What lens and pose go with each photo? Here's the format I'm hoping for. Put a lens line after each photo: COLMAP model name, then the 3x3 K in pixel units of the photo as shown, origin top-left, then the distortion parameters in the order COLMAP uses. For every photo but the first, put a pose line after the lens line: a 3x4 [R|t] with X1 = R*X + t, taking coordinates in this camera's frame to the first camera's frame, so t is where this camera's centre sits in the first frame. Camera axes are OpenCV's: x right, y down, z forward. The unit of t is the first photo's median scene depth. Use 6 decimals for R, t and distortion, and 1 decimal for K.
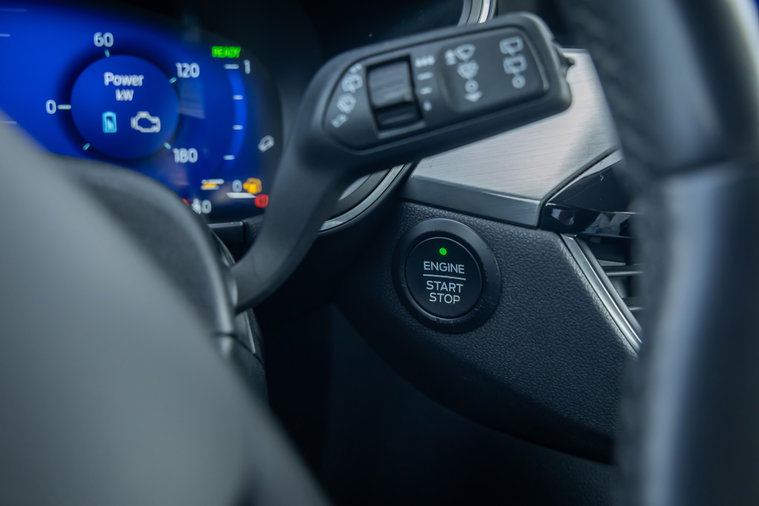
lens RADIAL K [[950.8, 0, 399.0], [0, 950.8, 284.5], [0, 0, 1]] dist [0.053576, 0.000000]
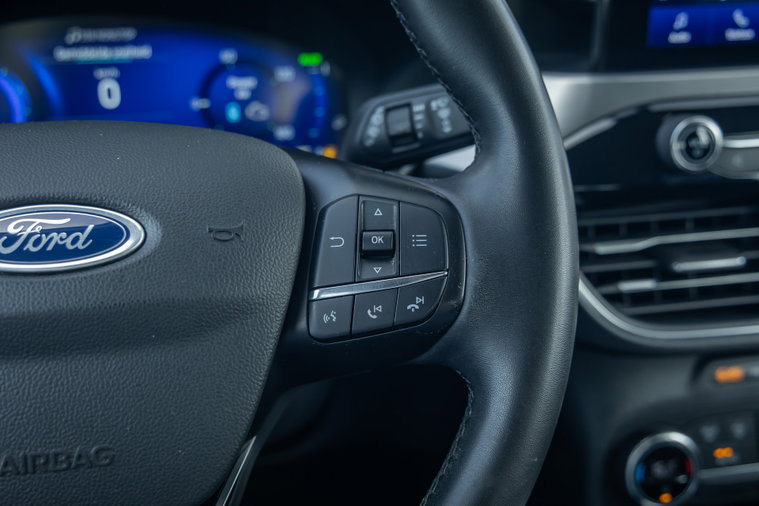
lens RADIAL K [[950.8, 0, 408.5], [0, 950.8, 260.4], [0, 0, 1]] dist [0.053576, 0.000000]
pose [[0.993878, 0.003303, -0.110436, 0.132215], [0.009166, 0.993642, 0.112210, -0.105974], [0.110105, -0.112535, 0.987529, -0.462592]]
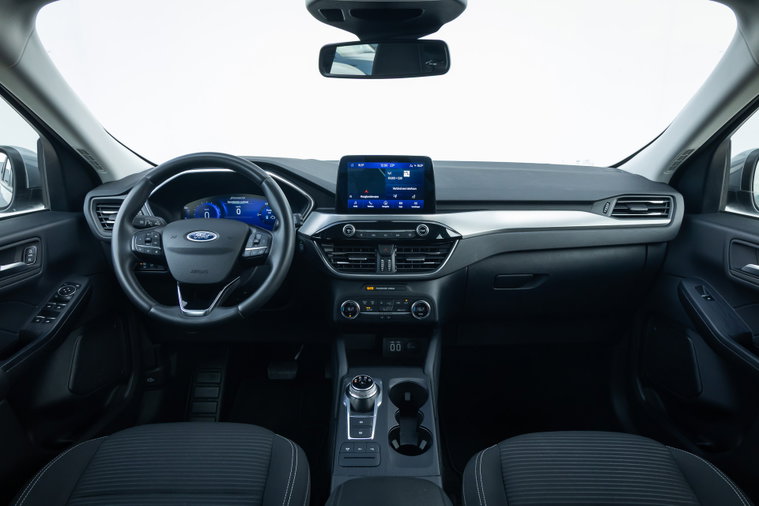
lens RADIAL K [[512.6, 0, 375.2], [0, 512.6, 252.5], [0, 0, 1]] dist [0.021220, -0.010718]
pose [[0.947895, 0.062453, -0.312401, 1.398446], [-0.055526, 0.997975, 0.031031, -0.086702], [0.313706, -0.012068, 0.949443, -1.906382]]
